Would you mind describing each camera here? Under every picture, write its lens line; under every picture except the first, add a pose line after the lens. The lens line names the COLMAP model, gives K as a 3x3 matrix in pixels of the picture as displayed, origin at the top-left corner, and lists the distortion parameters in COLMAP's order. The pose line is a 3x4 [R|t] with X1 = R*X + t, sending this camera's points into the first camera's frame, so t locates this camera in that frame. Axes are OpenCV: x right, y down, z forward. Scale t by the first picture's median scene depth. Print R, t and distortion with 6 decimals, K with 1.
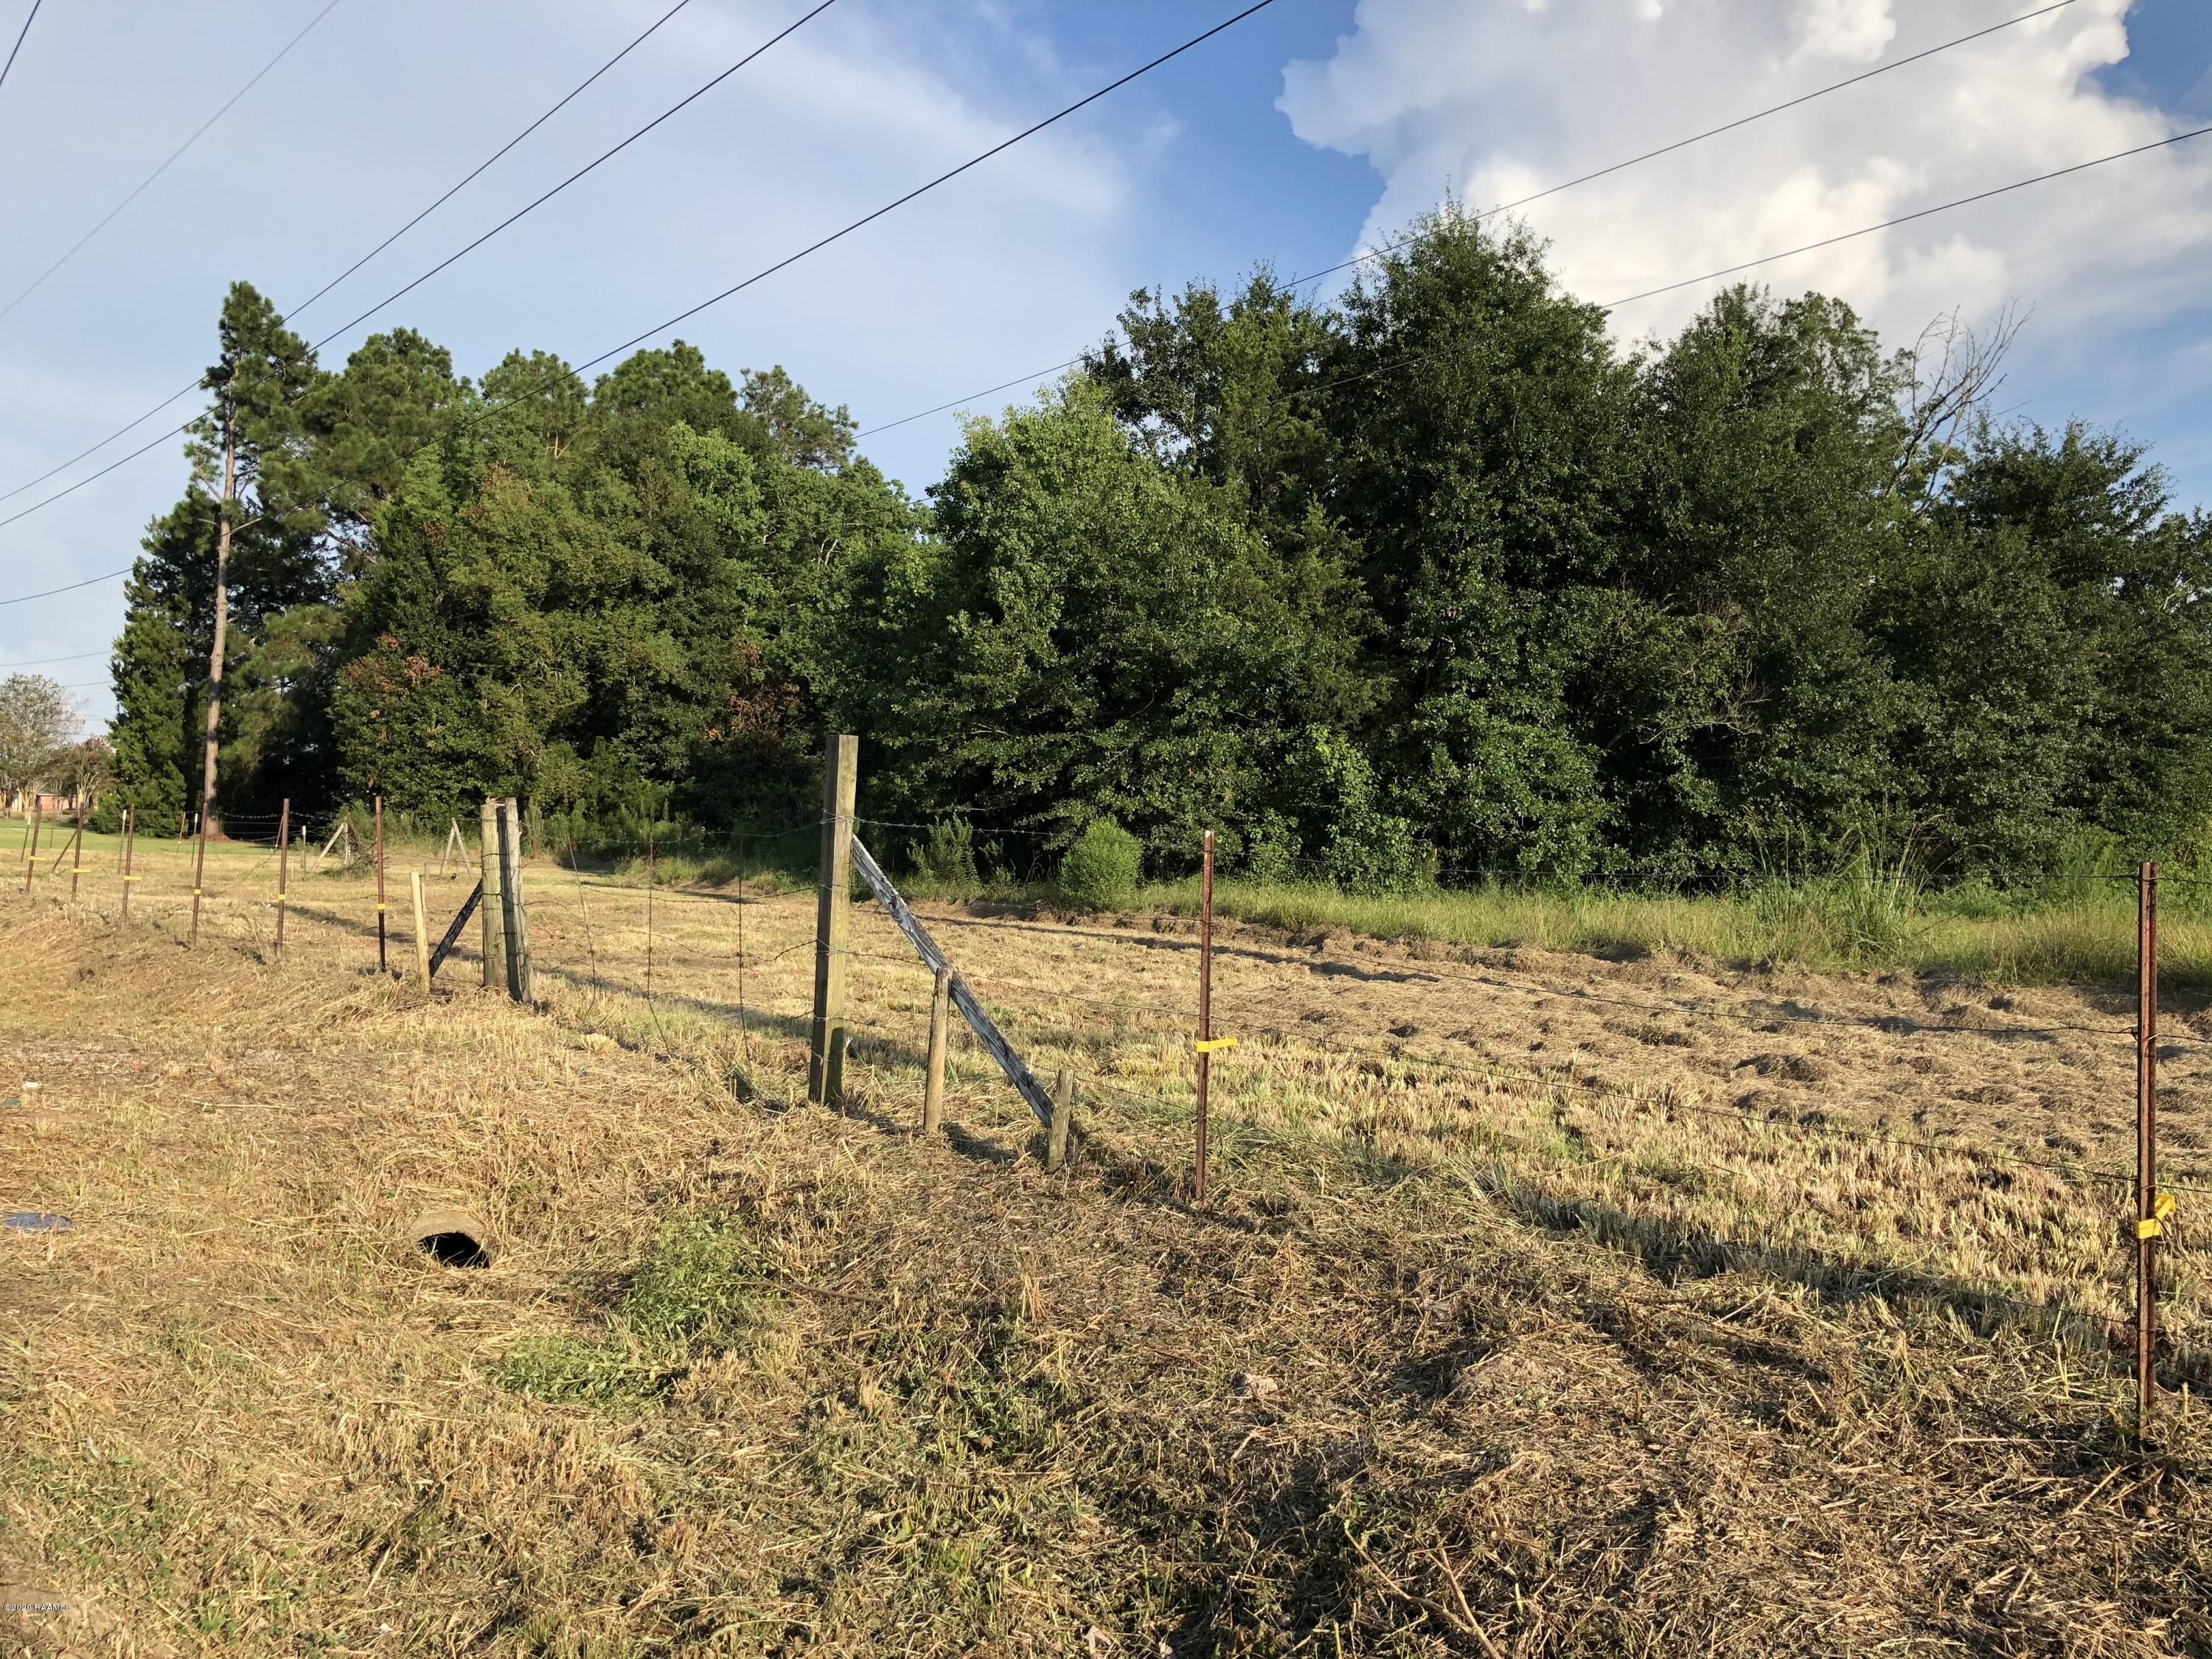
lens RADIAL K [[1908.4, 0, 1106.0], [0, 1908.4, 829.5], [0, 0, 1]] dist [0.093534, -0.195783]
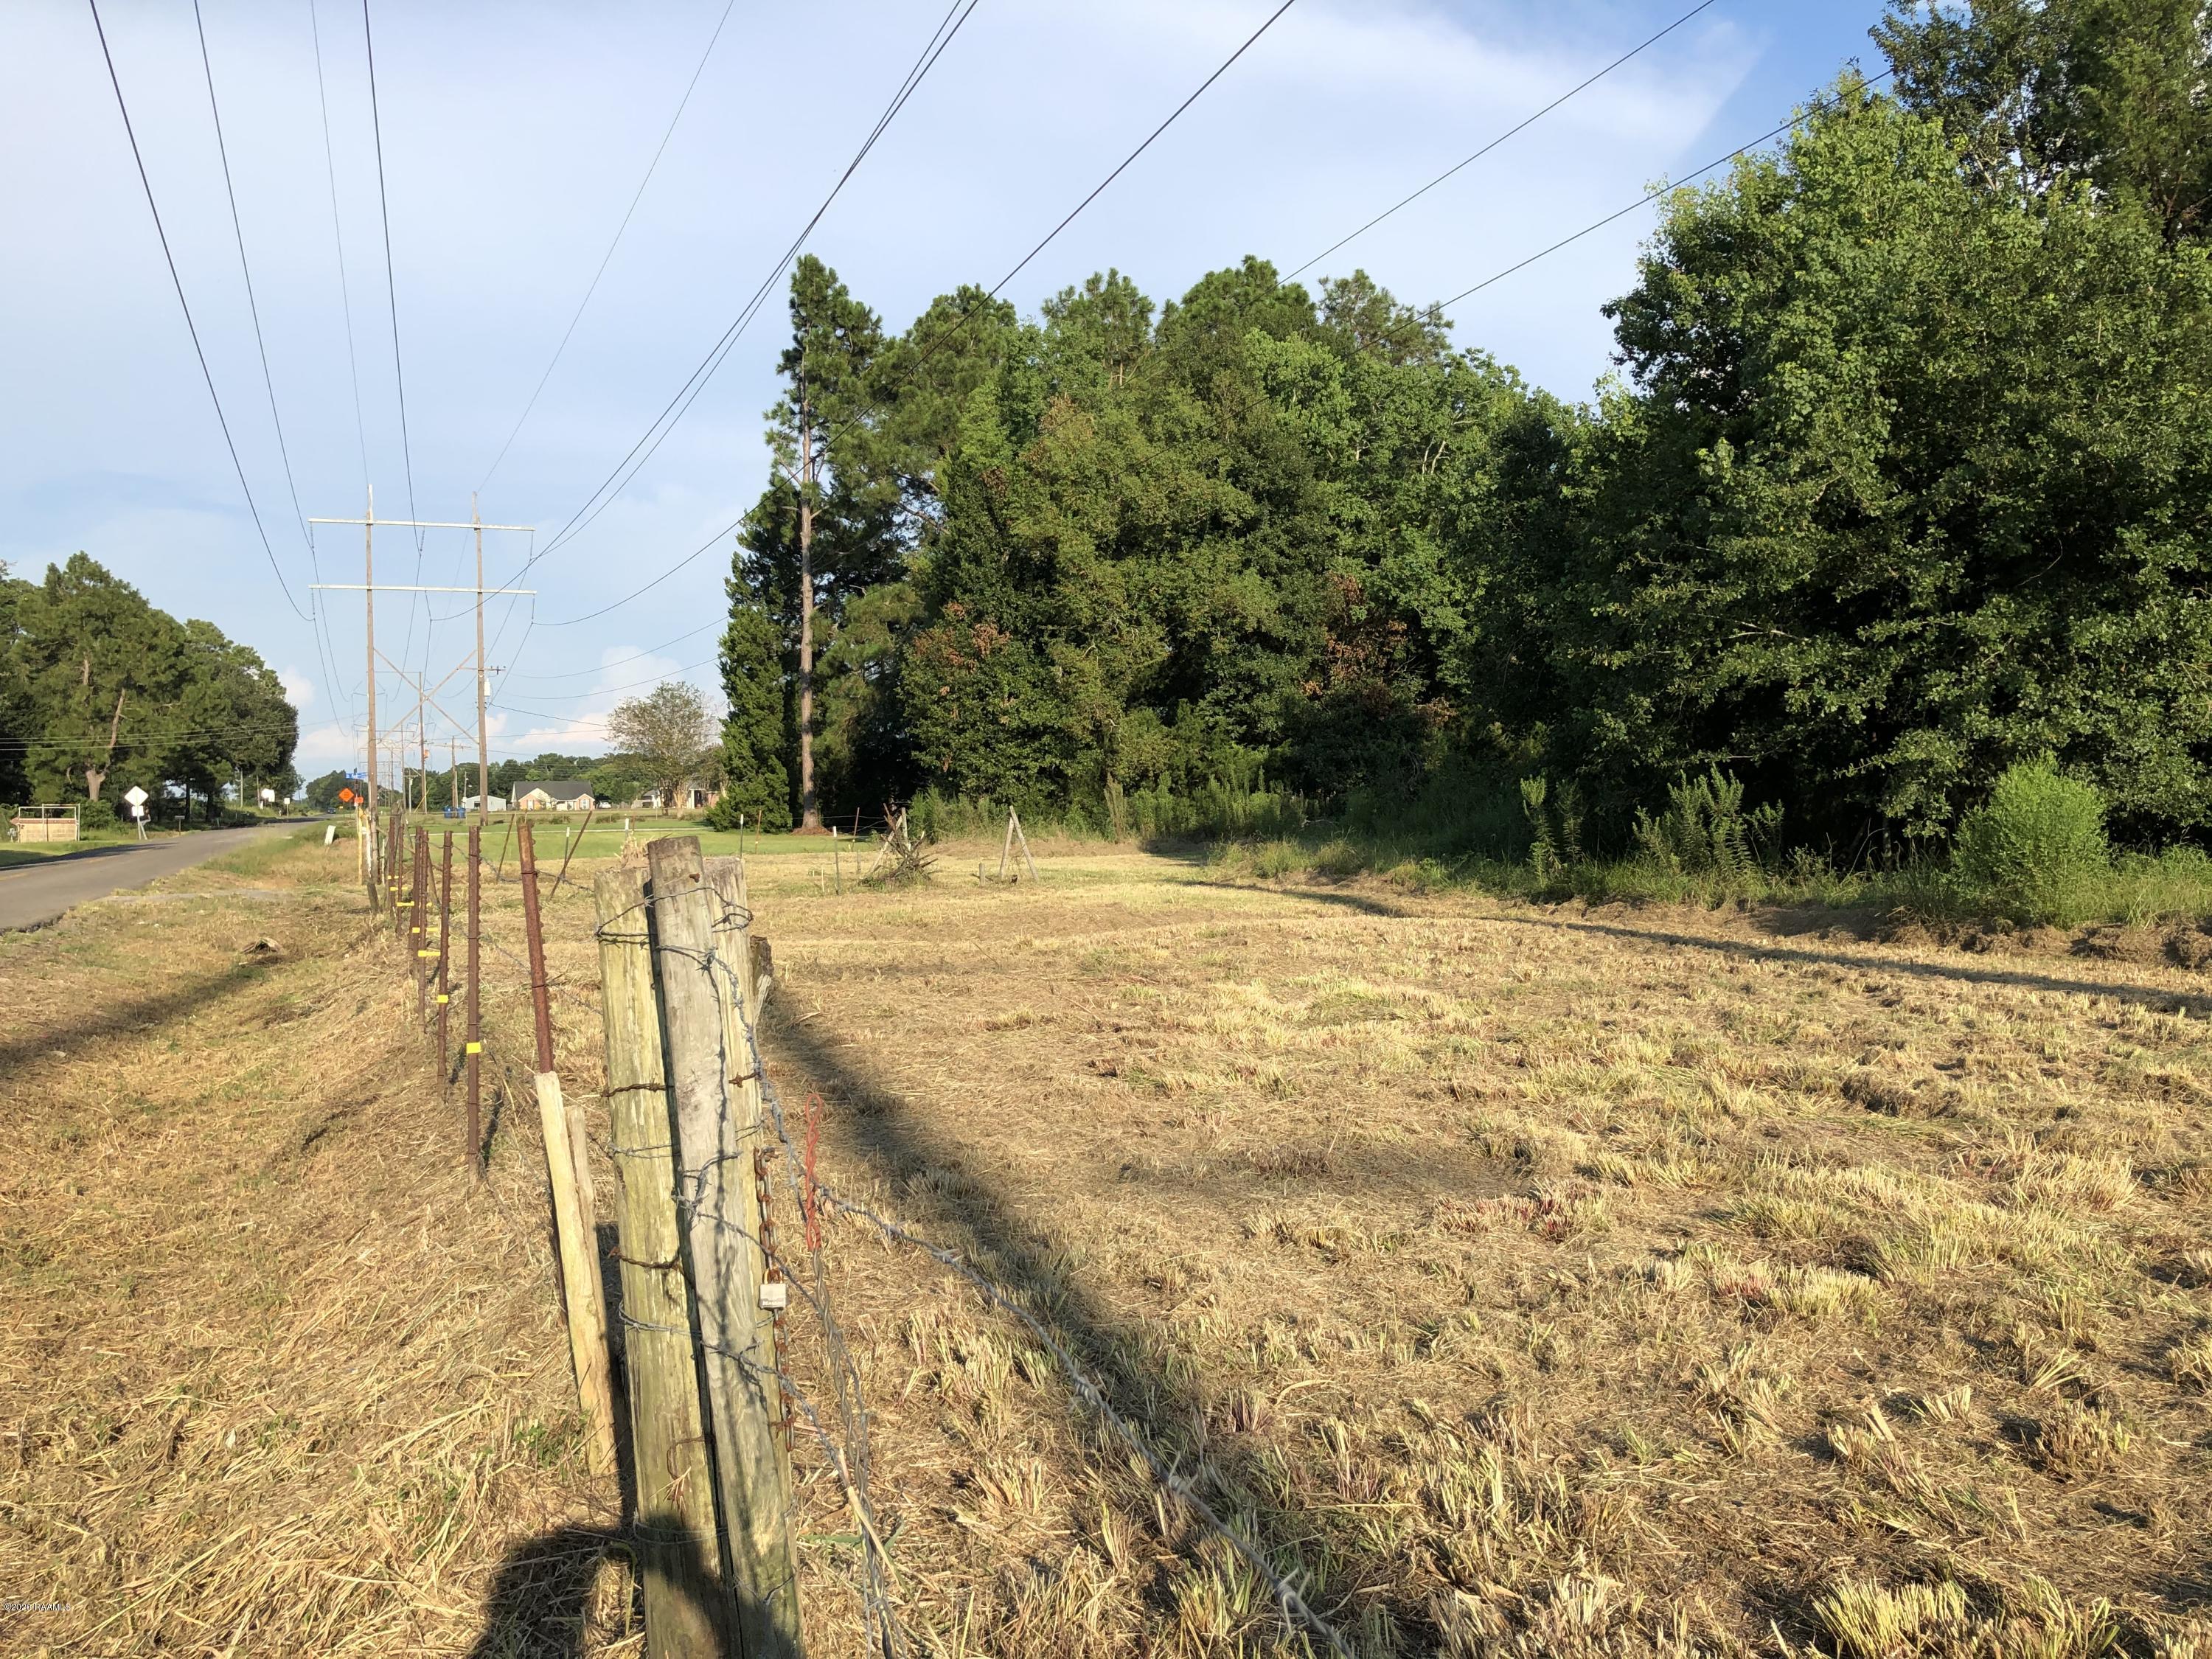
lens RADIAL K [[1908.4, 0, 1106.0], [0, 1908.4, 829.5], [0, 0, 1]] dist [0.093534, -0.195783]
pose [[0.952260, -0.047887, -0.301510, -0.036265], [0.054857, 0.998386, 0.014687, -0.003472], [0.300321, -0.030525, 0.953350, 0.149932]]
